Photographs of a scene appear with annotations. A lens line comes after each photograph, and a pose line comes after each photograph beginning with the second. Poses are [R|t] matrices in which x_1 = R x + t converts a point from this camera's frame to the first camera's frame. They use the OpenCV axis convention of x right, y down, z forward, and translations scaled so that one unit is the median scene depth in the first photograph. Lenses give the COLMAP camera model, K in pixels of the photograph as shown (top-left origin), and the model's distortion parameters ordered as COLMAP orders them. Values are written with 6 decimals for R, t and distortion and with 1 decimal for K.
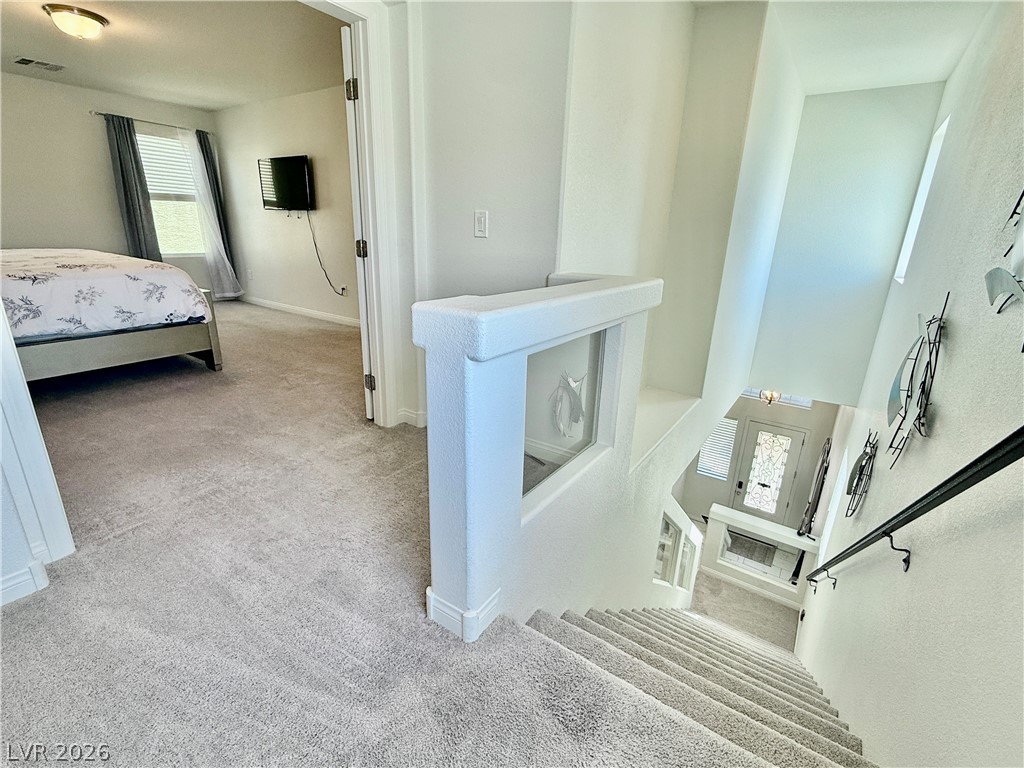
lens RADIAL K [[477.8, 0, 512.0], [0, 477.8, 384.0], [0, 0, 1]] dist [0.000475, 0.000041]
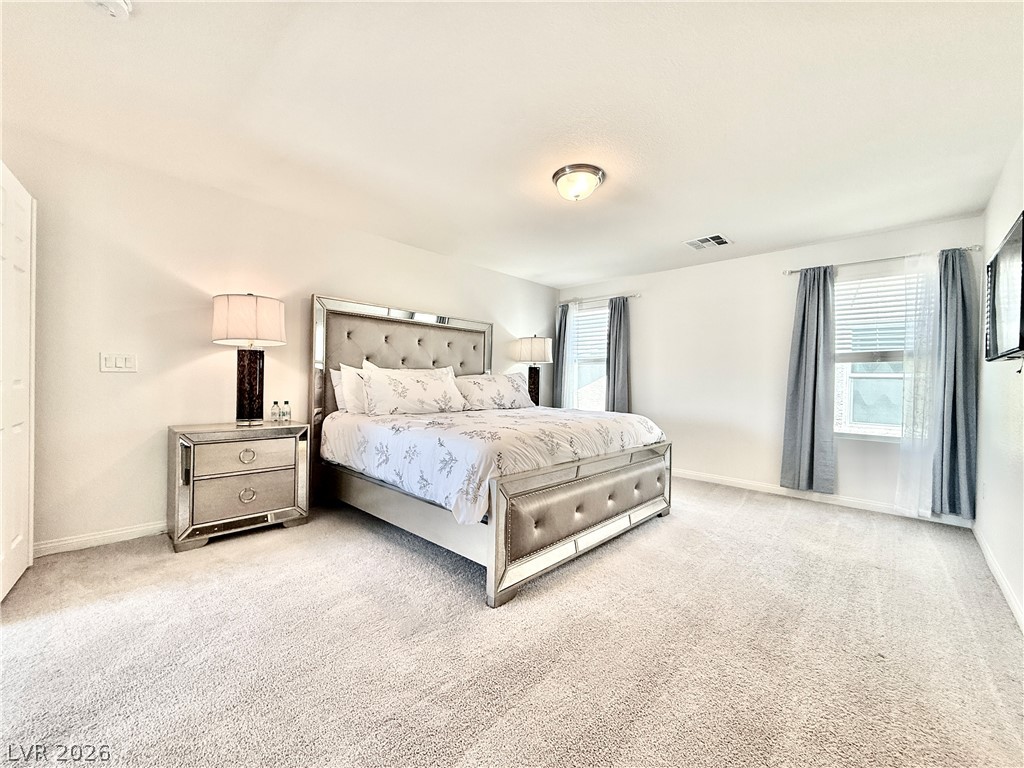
lens RADIAL K [[407.9, 0, 512.0], [0, 407.9, 384.0], [0, 0, 1]] dist [-0.000854, 0.000762]
pose [[-0.159545, -0.034499, -0.986588, -0.061997], [-0.328621, 0.944247, 0.020124, -0.221081], [0.930889, 0.327424, -0.161987, 0.706826]]
